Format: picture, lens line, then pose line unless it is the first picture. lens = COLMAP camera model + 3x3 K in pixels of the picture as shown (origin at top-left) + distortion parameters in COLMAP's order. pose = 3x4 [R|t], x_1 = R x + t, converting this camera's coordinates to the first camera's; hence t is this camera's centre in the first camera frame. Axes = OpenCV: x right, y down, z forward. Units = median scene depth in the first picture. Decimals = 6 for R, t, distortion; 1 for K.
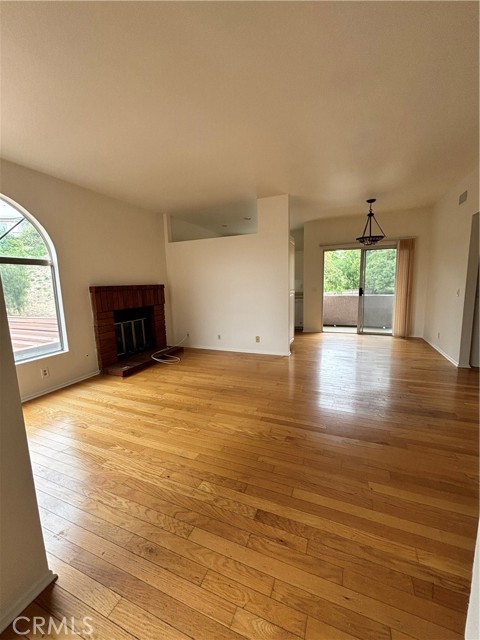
lens RADIAL K [[256.7, 0, 240.0], [0, 256.7, 320.0], [0, 0, 1]] dist [0.000255, 0.000055]
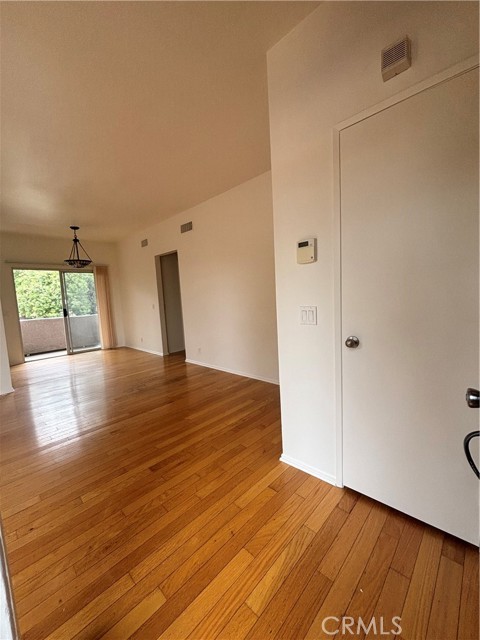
lens RADIAL K [[256.7, 0, 240.0], [0, 256.7, 320.0], [0, 0, 1]] dist [0.000255, 0.000055]
pose [[0.367385, -0.080833, 0.926550, -0.233814], [0.177001, 0.984086, 0.015670, 0.025303], [-0.913071, 0.158243, 0.375846, 0.005207]]
